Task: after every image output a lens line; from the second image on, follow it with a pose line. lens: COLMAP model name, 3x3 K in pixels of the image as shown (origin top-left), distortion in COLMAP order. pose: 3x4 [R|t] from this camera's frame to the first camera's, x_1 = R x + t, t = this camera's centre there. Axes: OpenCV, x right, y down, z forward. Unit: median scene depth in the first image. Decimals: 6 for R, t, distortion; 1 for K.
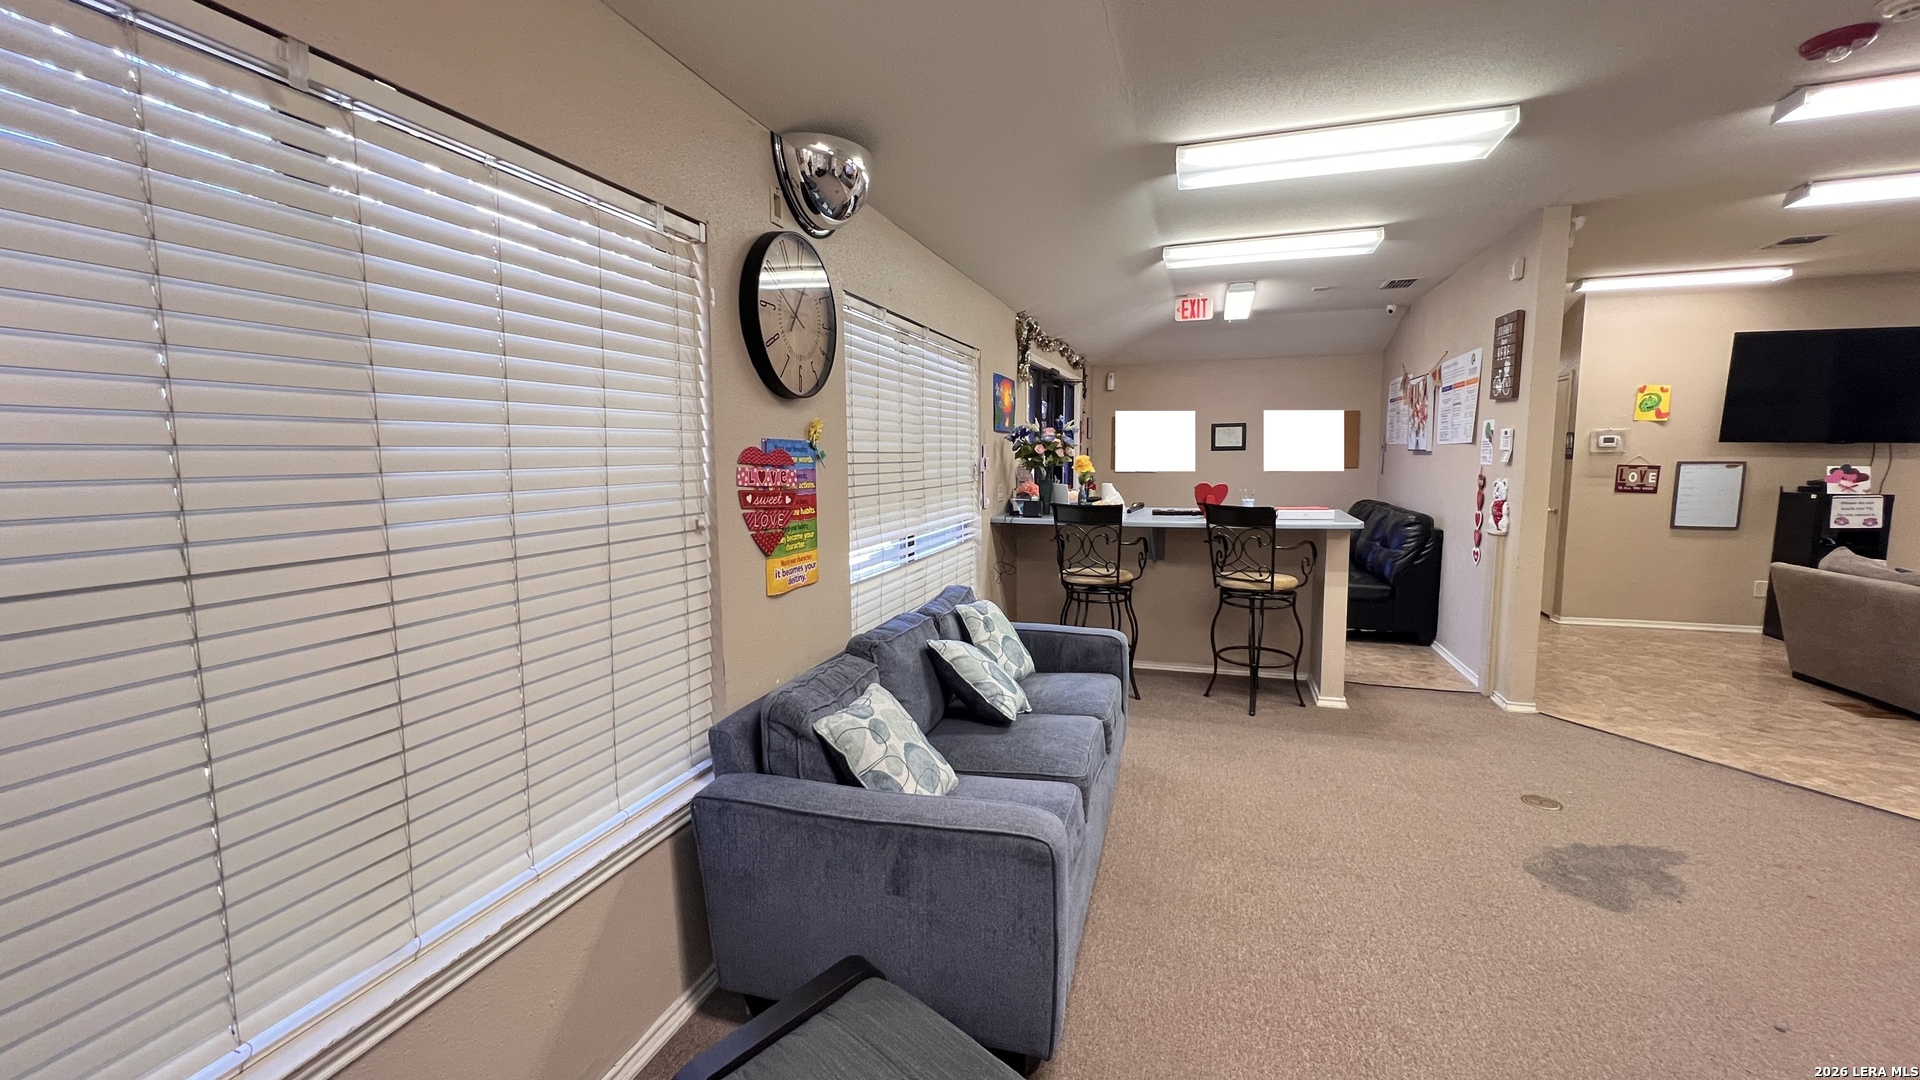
lens RADIAL K [[765.7, 0, 964.1], [0, 765.7, 539.0], [0, 0, 1]] dist [-0.001409, 0.000585]
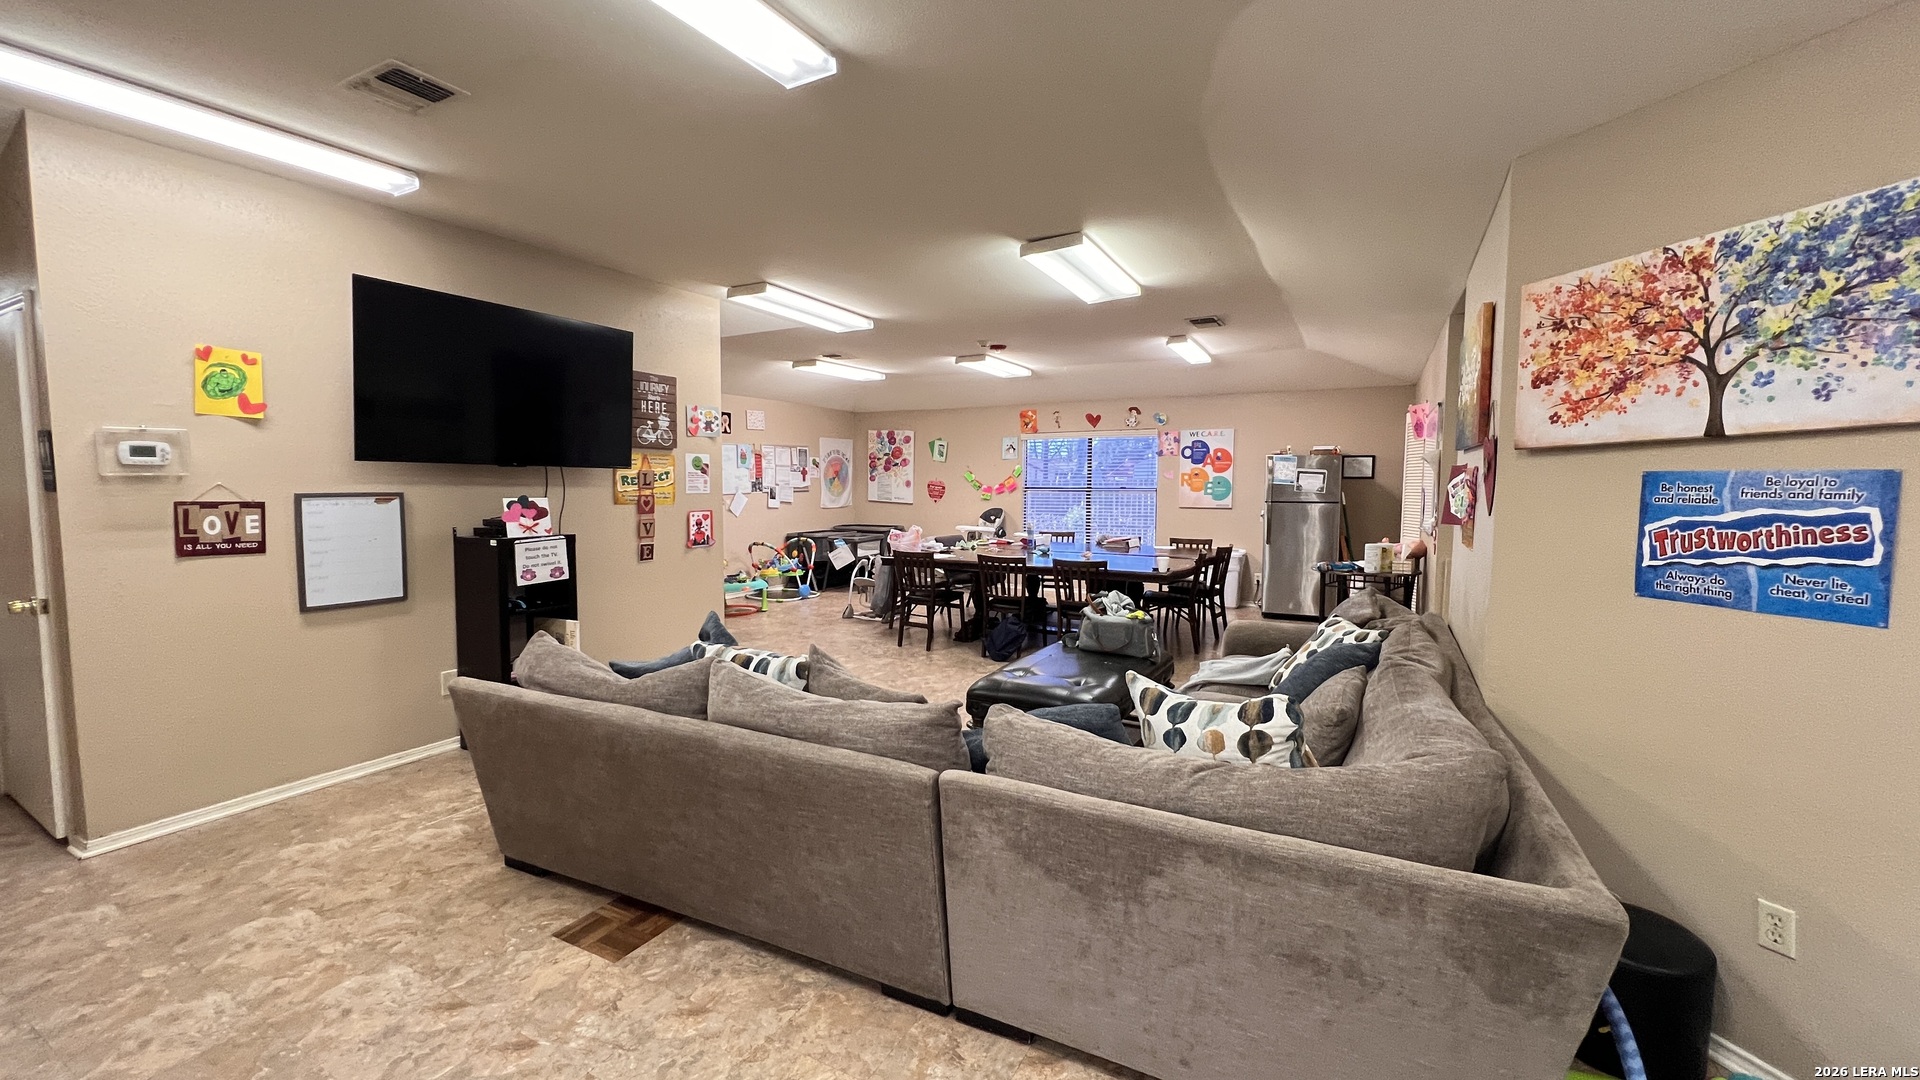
lens RADIAL K [[765.7, 0, 955.3], [0, 765.7, 533.4], [0, 0, 1]] dist [-0.001409, 0.000585]
pose [[0.186692, -0.070378, 0.979894, 0.490160], [0.097477, 0.993836, 0.052808, -0.056876], [-0.977571, 0.085659, 0.192401, 0.439375]]
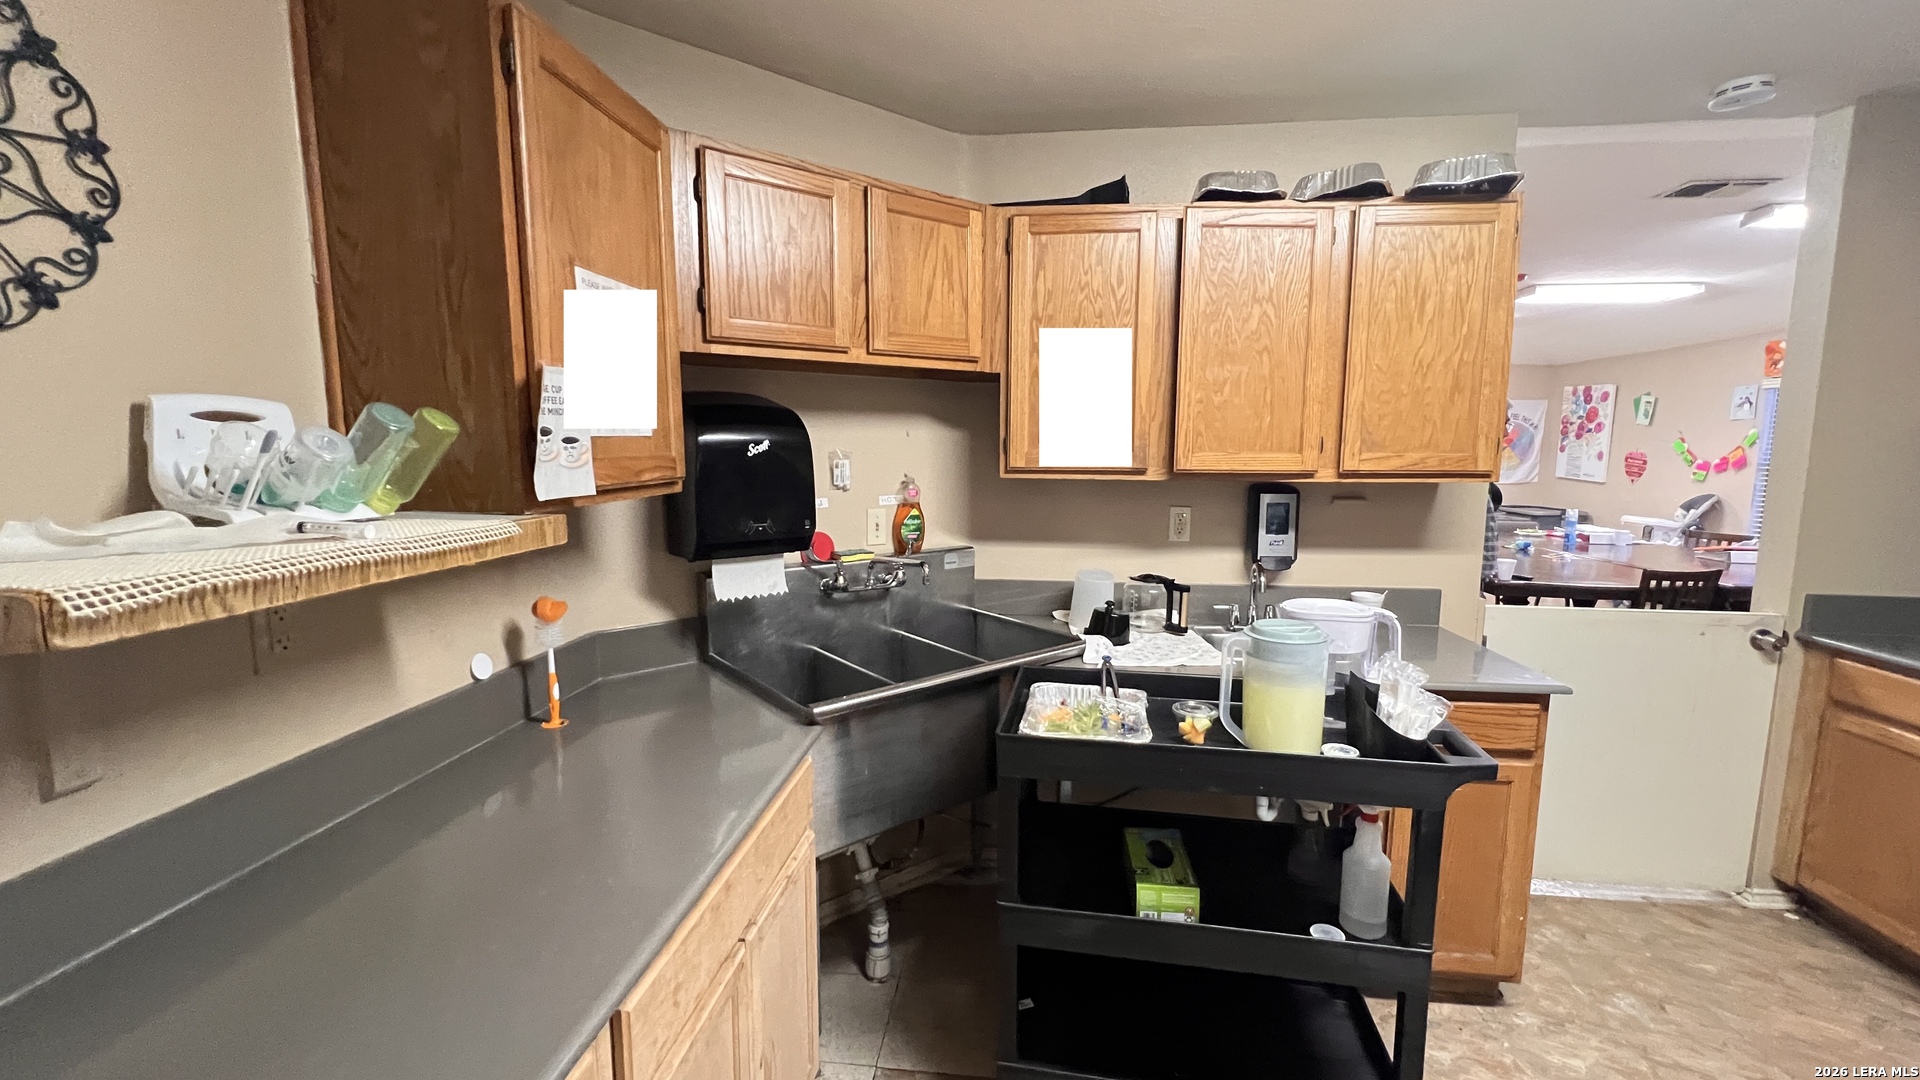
lens RADIAL K [[769.7, 0, 958.3], [0, 769.7, 537.5], [0, 0, 1]] dist [-0.003579, 0.000946]
pose [[0.978066, -0.021929, 0.207140, 0.854708], [0.018156, 0.999633, 0.020101, 0.008118], [-0.207504, -0.015900, 0.978105, -0.217407]]
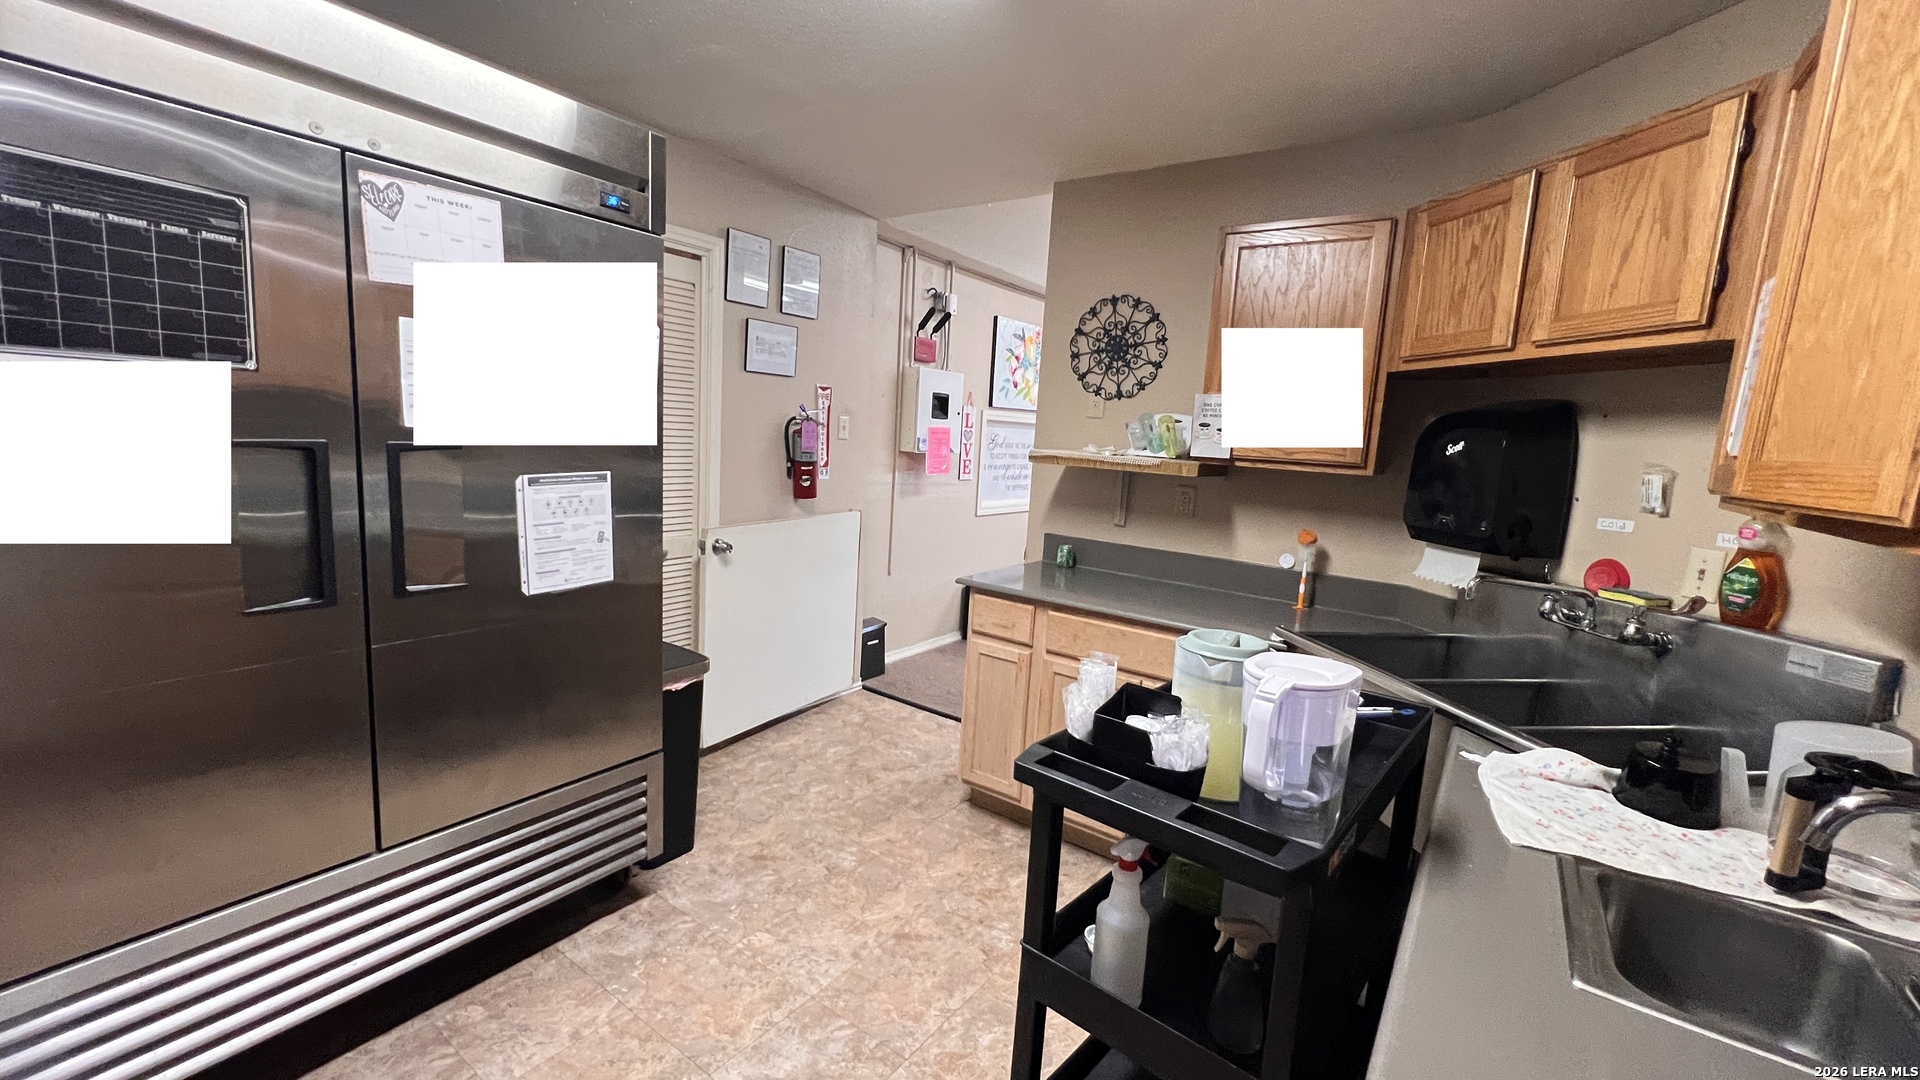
lens RADIAL K [[769.7, 0, 958.5], [0, 769.7, 537.5], [0, 0, 1]] dist [-0.003579, 0.000946]
pose [[-0.295421, 0.115420, -0.948369, 1.252796], [-0.164049, 0.971803, 0.169374, -0.006726], [0.941177, 0.205615, -0.268157, 0.002451]]
